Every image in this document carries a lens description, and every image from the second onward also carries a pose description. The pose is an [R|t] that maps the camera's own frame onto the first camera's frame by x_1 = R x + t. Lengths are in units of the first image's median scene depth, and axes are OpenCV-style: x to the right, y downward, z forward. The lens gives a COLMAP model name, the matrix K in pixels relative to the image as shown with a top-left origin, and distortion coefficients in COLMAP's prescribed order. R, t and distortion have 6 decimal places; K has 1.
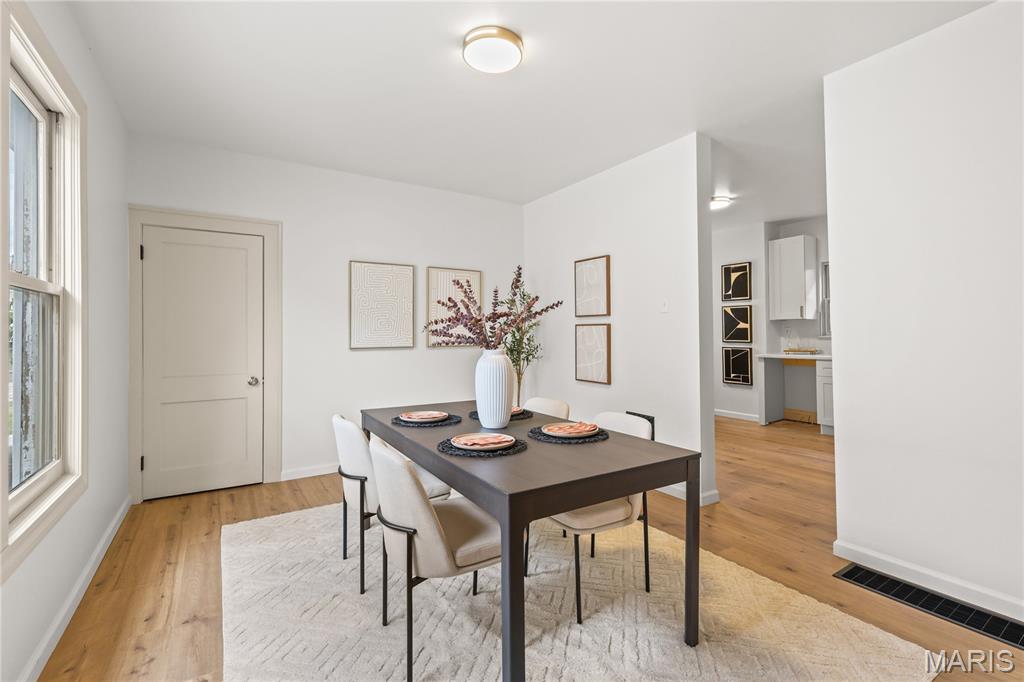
lens RADIAL K [[448.0, 0, 514.2], [0, 448.0, 328.2], [0, 0, 1]] dist [0.002678, -0.000150]
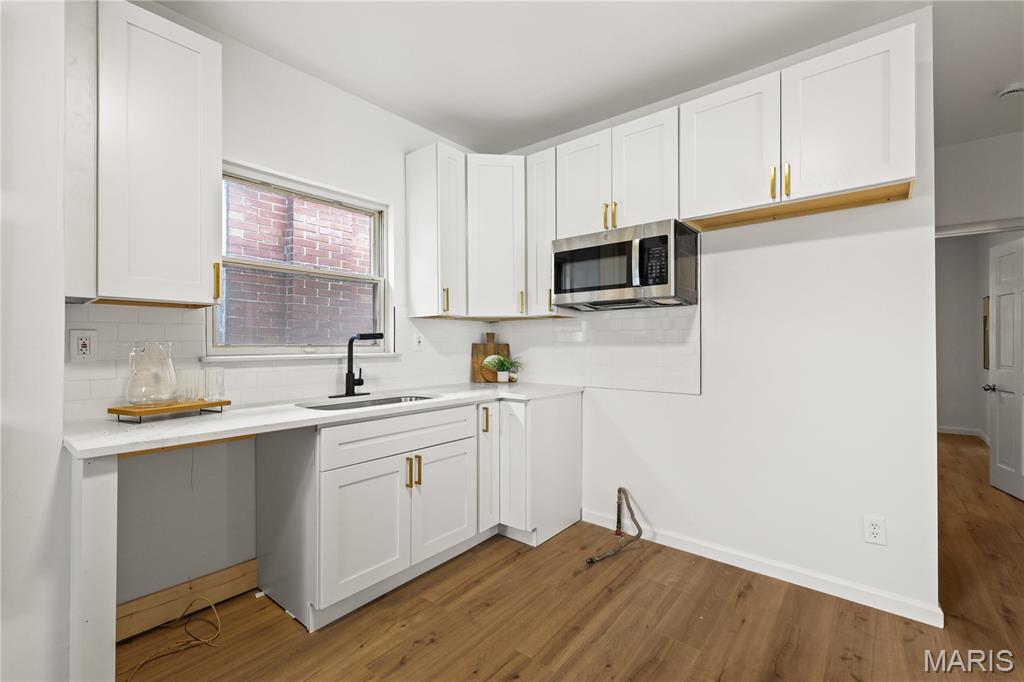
lens RADIAL K [[448.0, 0, 511.6], [0, 448.0, 344.3], [0, 0, 1]] dist [0.002678, -0.000150]
pose [[-0.321405, 0.013610, 0.946844, 0.253396], [-0.011318, 0.999770, -0.018212, 0.009979], [-0.946874, -0.016570, -0.321177, 0.830324]]
